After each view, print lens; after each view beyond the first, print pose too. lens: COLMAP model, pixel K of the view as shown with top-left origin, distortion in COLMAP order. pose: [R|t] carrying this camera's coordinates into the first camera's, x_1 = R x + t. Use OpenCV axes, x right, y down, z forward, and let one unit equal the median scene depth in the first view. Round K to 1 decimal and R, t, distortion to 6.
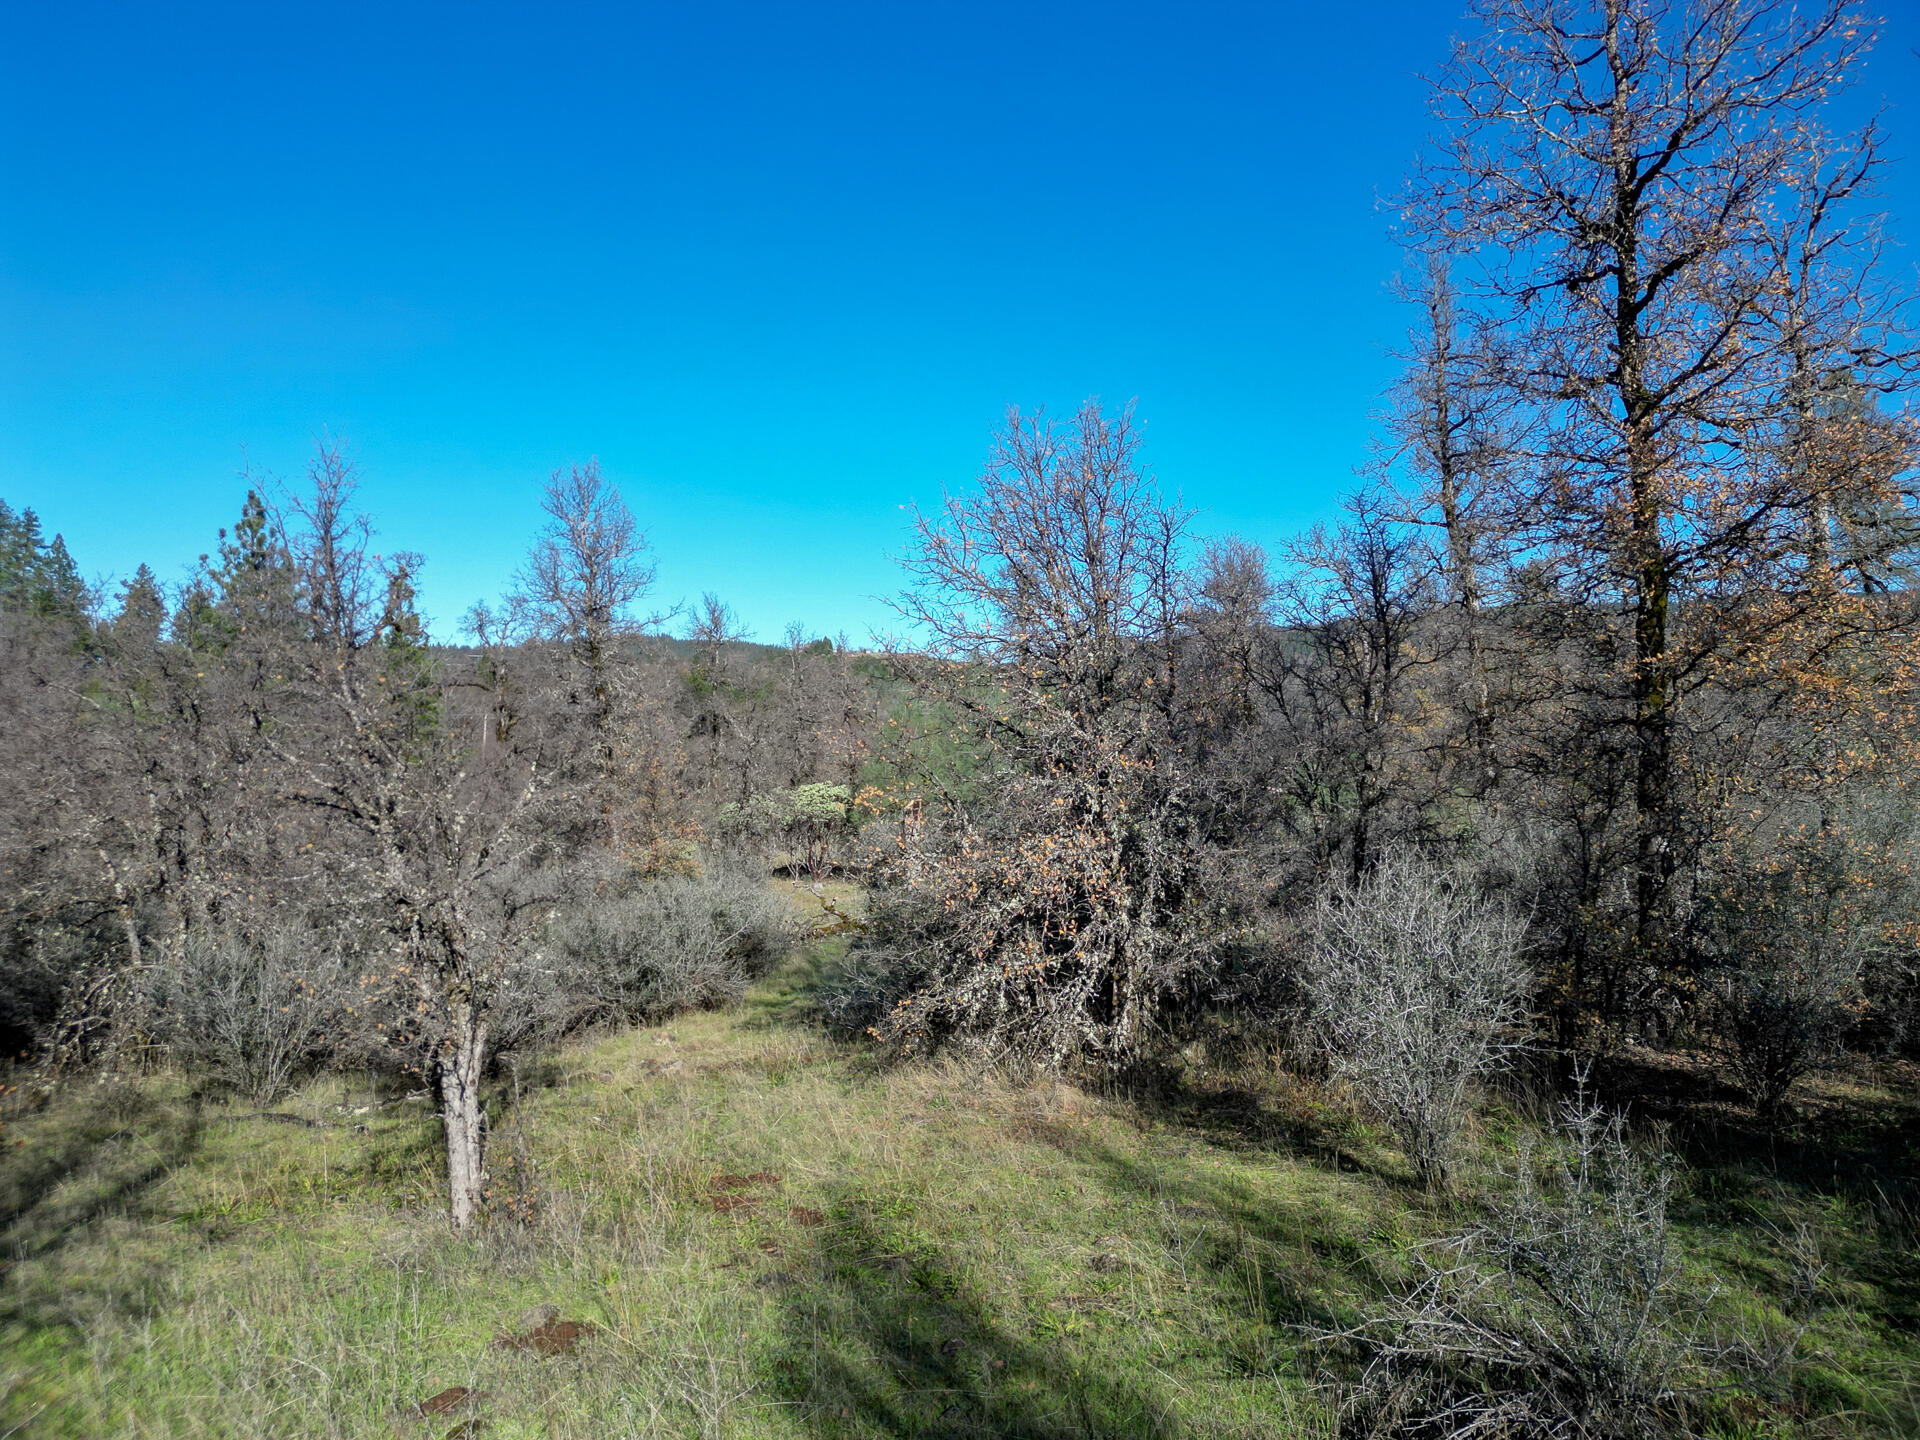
lens RADIAL K [[1361.5, 0, 959.3], [0, 1361.5, 713.7], [0, 0, 1]] dist [0.054197, -0.015316]
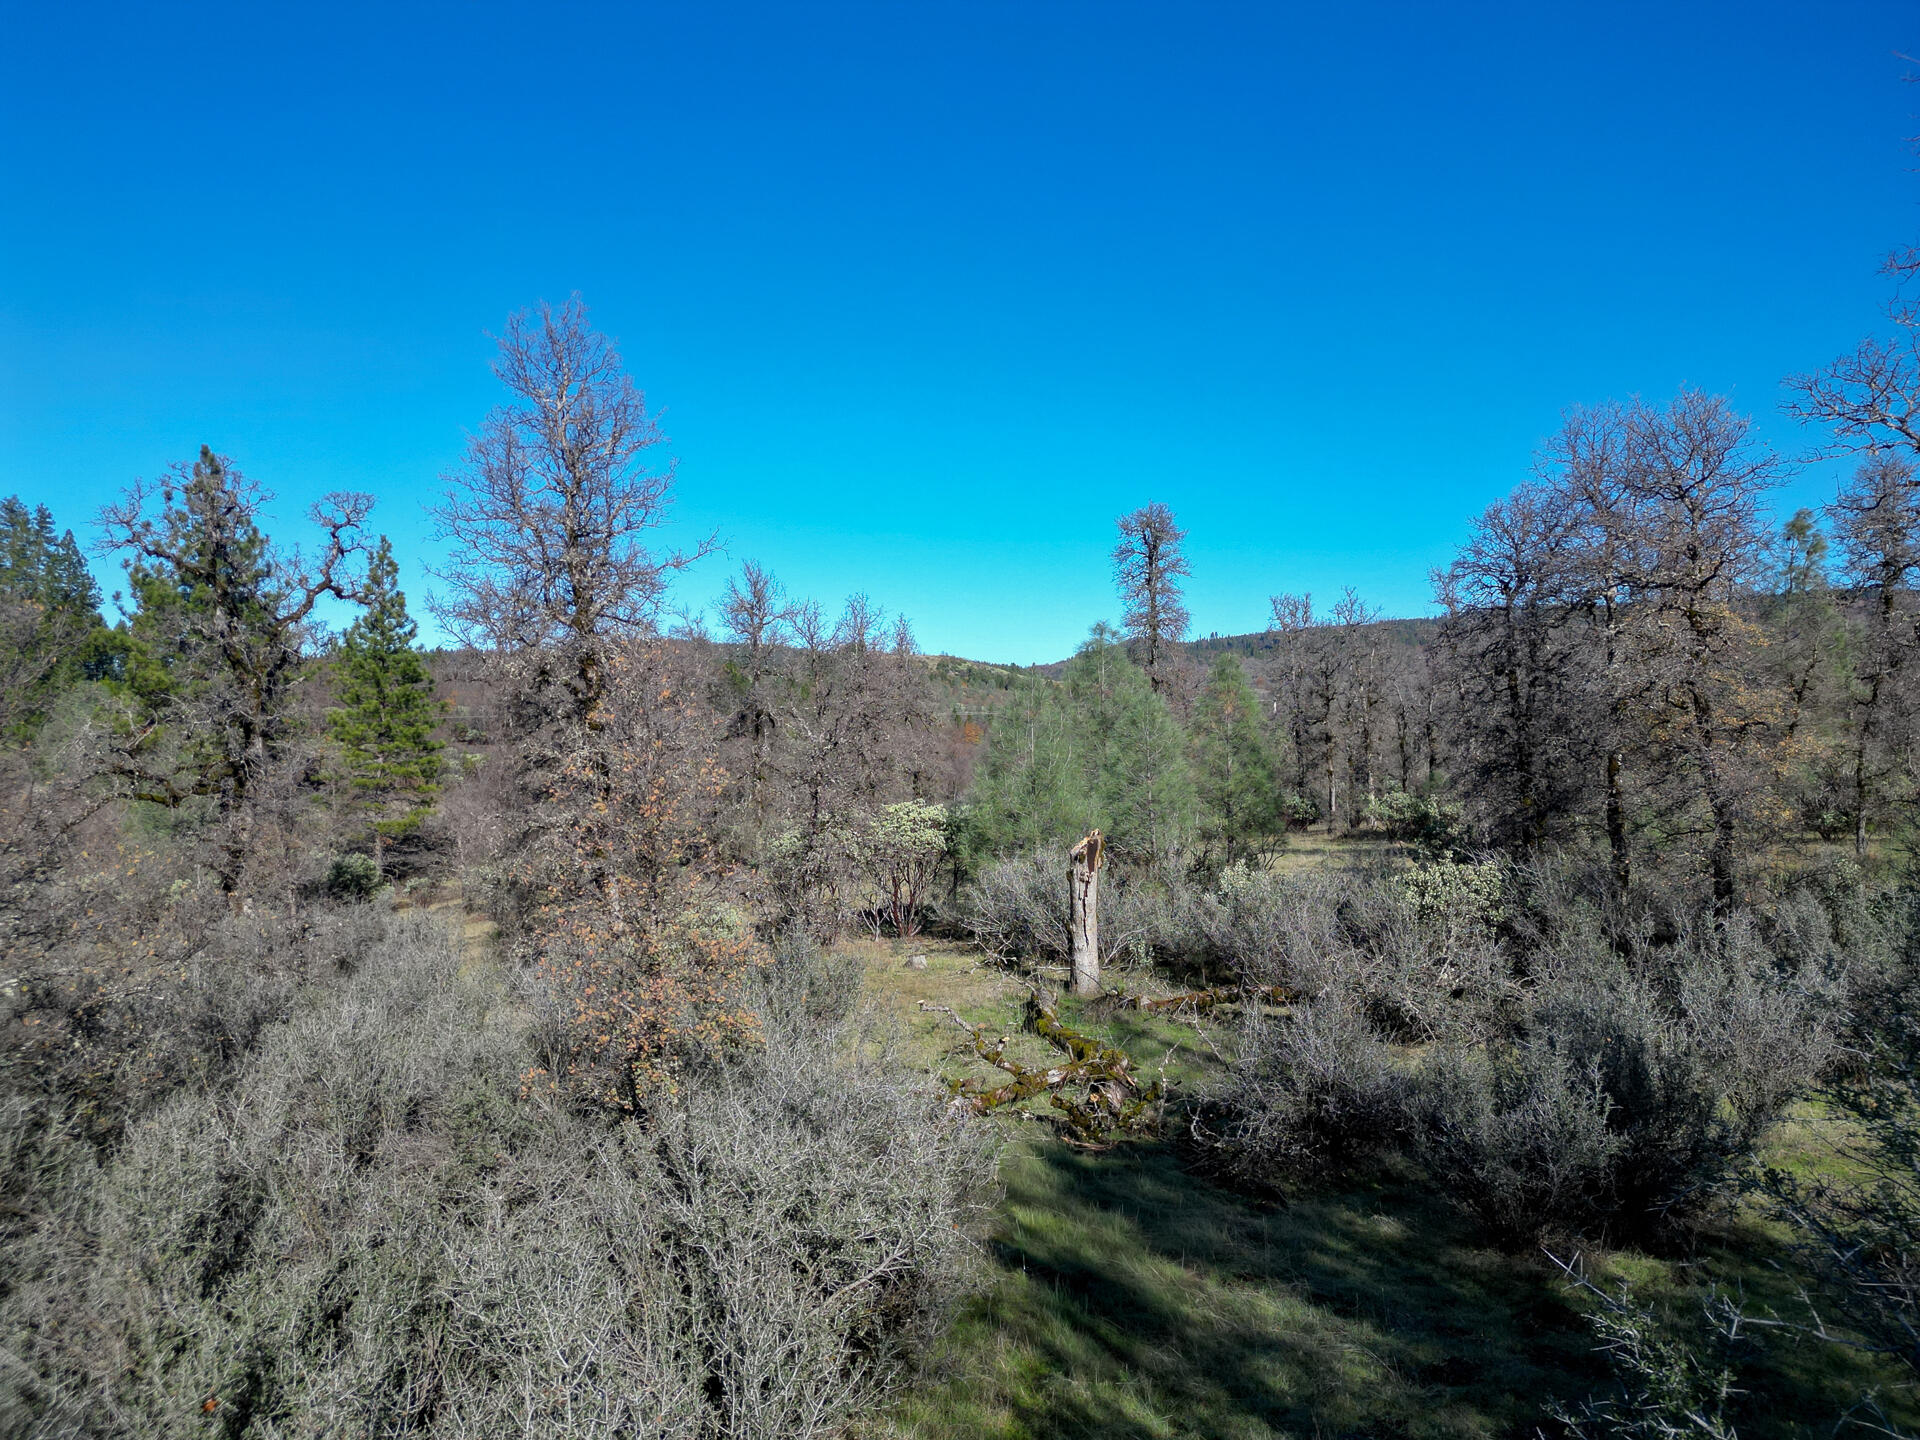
lens RADIAL K [[1361.5, 0, 962.4], [0, 1361.5, 727.1], [0, 0, 1]] dist [0.054197, -0.015316]
pose [[0.999745, -0.002569, -0.022416, -0.040956], [0.002743, 0.999966, 0.007742, 0.004348], [0.022396, -0.007801, 0.999719, 0.202236]]
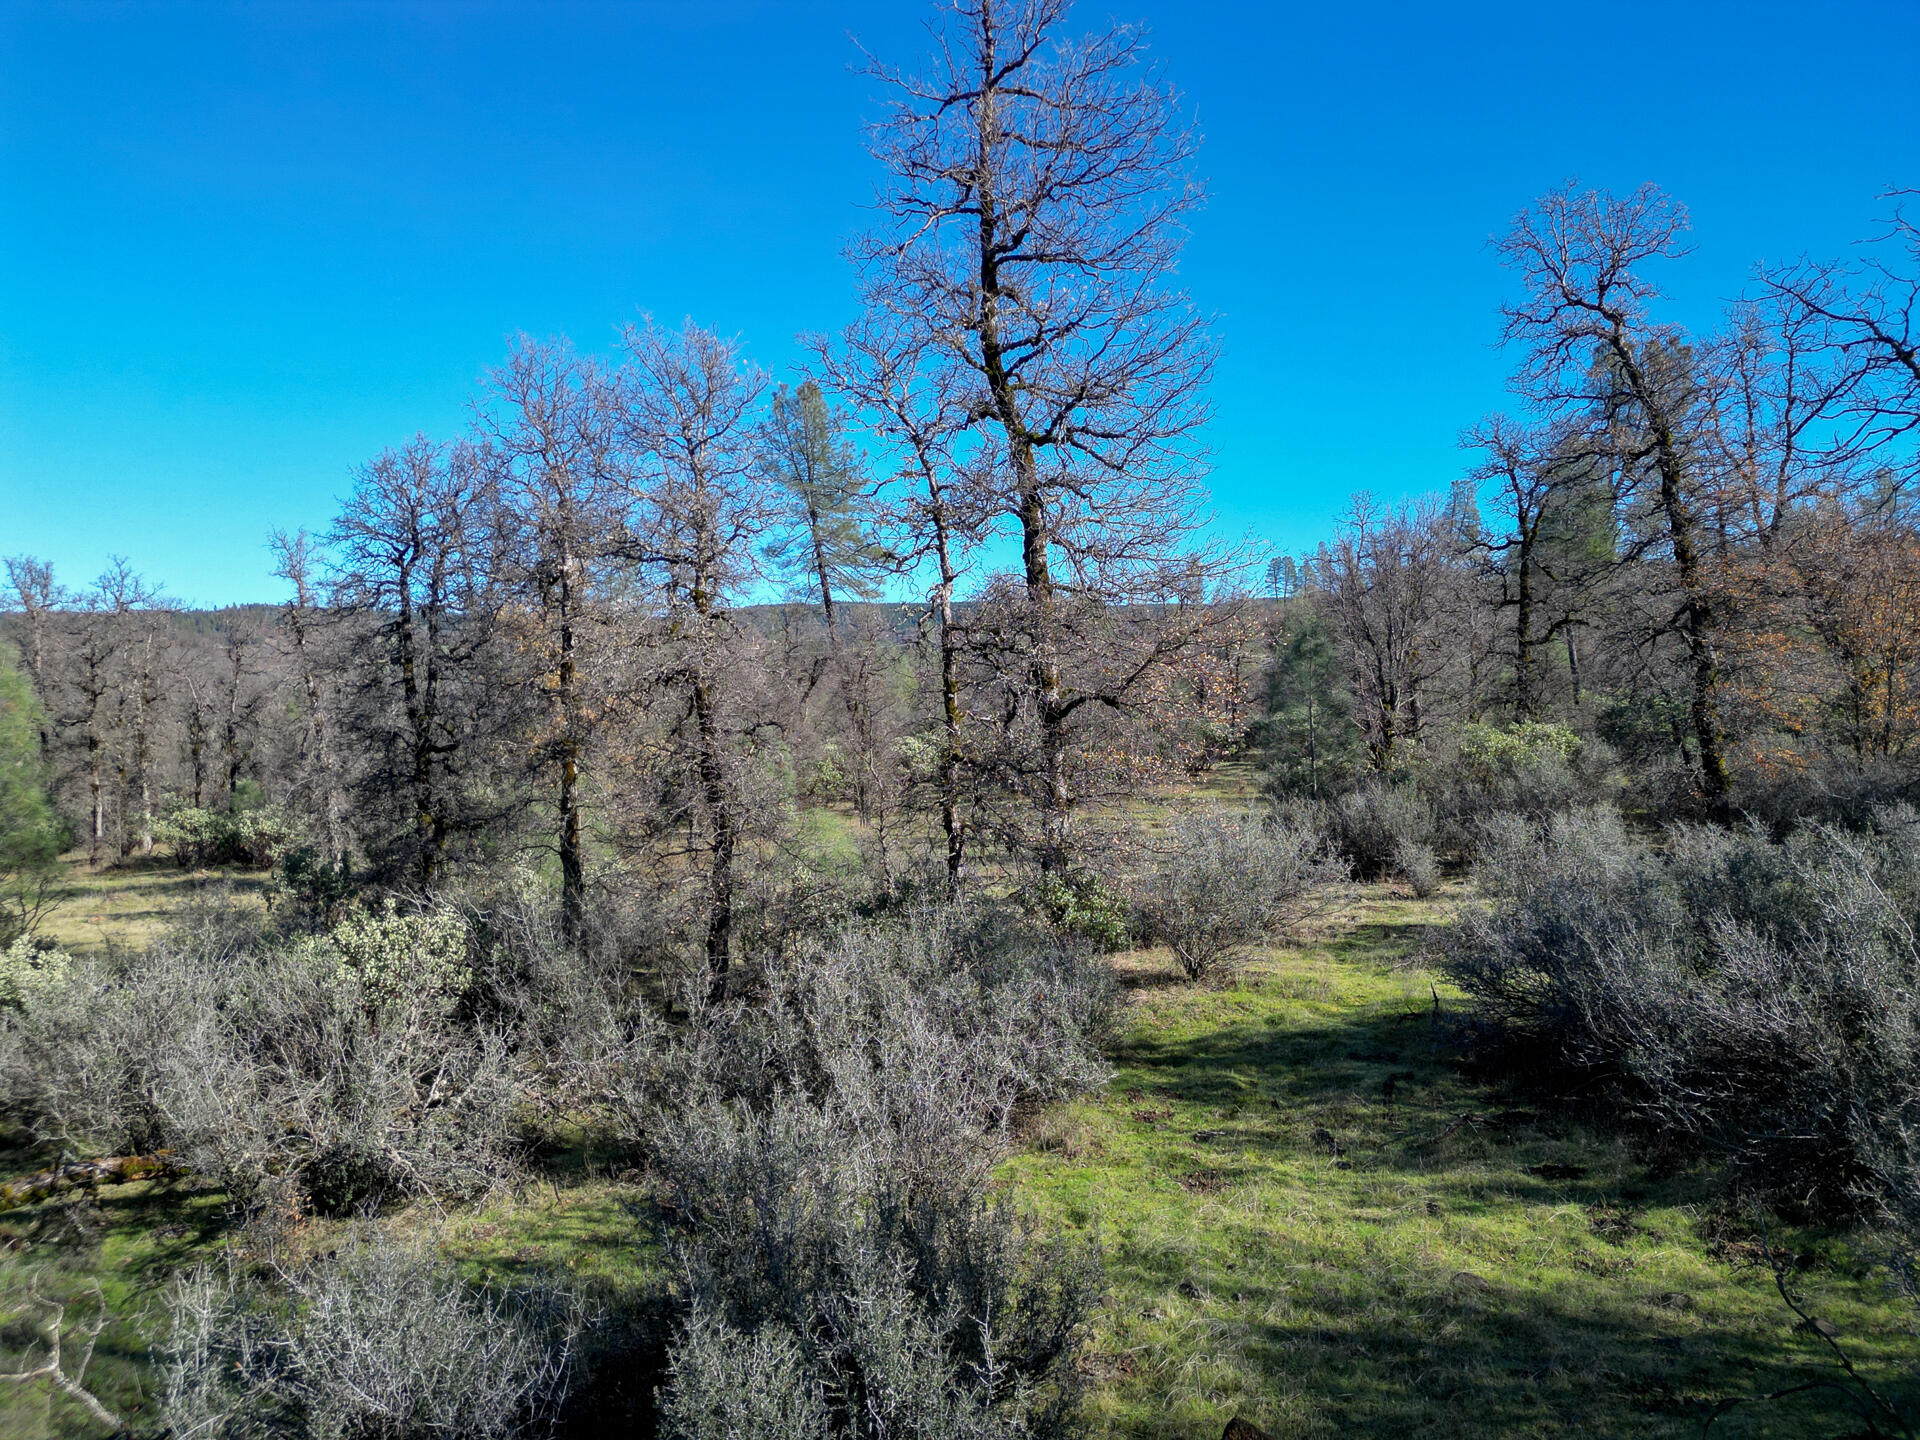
lens RADIAL K [[1361.5, 0, 963.2], [0, 1361.5, 718.9], [0, 0, 1]] dist [0.054197, -0.015316]
pose [[0.680412, 0.007509, 0.732791, -0.039823], [-0.007526, 0.999966, -0.003259, 0.005295], [-0.732791, -0.003298, 0.680446, 0.270480]]
